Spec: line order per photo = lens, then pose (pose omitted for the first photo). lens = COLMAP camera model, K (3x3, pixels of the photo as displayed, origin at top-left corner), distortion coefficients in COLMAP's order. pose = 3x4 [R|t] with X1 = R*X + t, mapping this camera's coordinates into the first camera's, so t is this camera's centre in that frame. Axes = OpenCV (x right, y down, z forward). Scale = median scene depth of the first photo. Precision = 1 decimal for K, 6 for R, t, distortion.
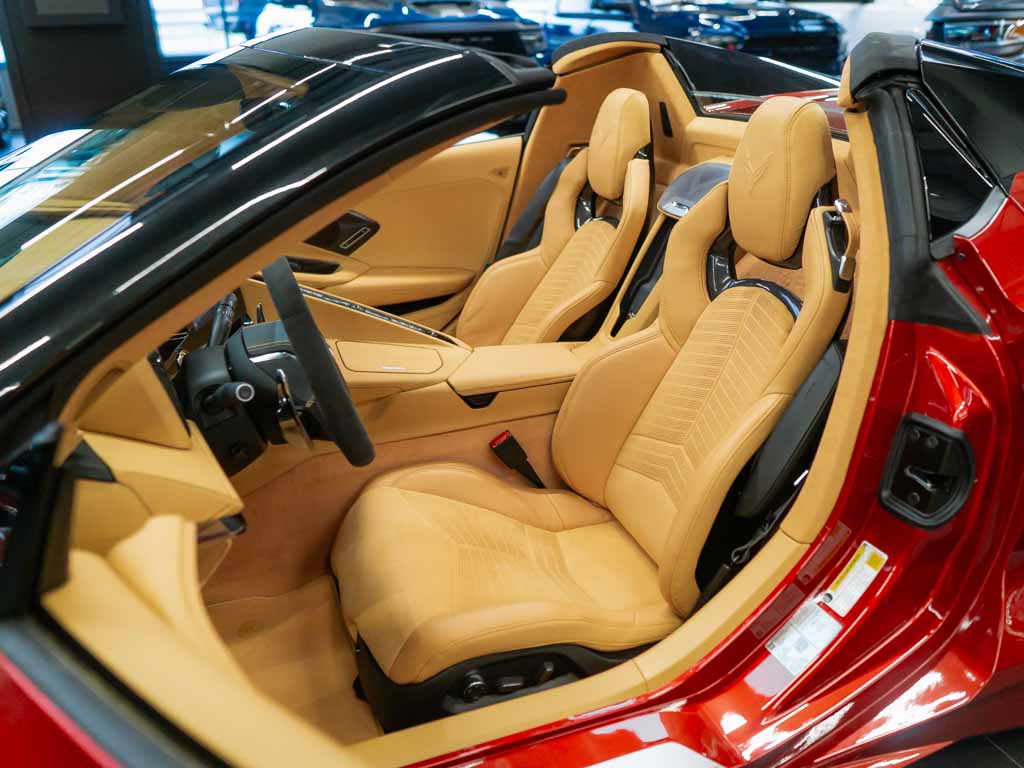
lens RADIAL K [[755.6, 0, 439.2], [0, 755.6, 403.8], [0, 0, 1]] dist [-0.000614, -0.001370]
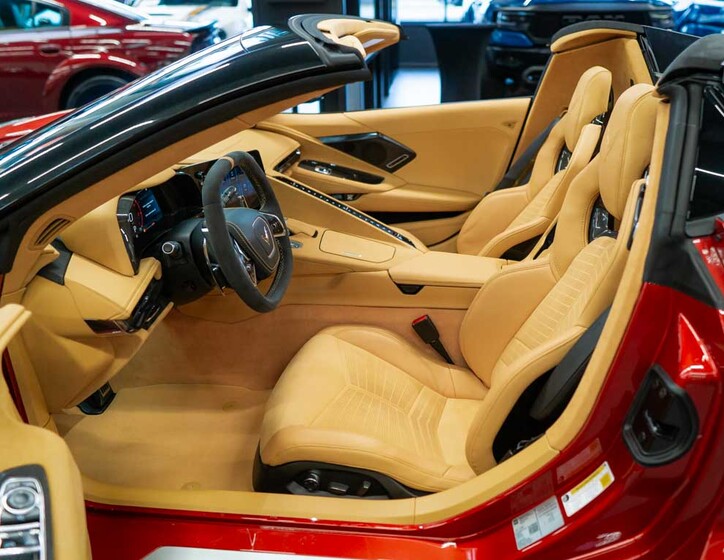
lens RADIAL K [[554.1, 0, 362.0], [0, 554.1, 280.0], [0, 0, 1]] dist [-0.000122, -0.004342]
pose [[0.920664, 0.188276, -0.341950, 0.309334], [-0.187307, 0.981635, 0.036178, -0.039878], [0.342482, 0.030742, 0.939021, 0.029636]]
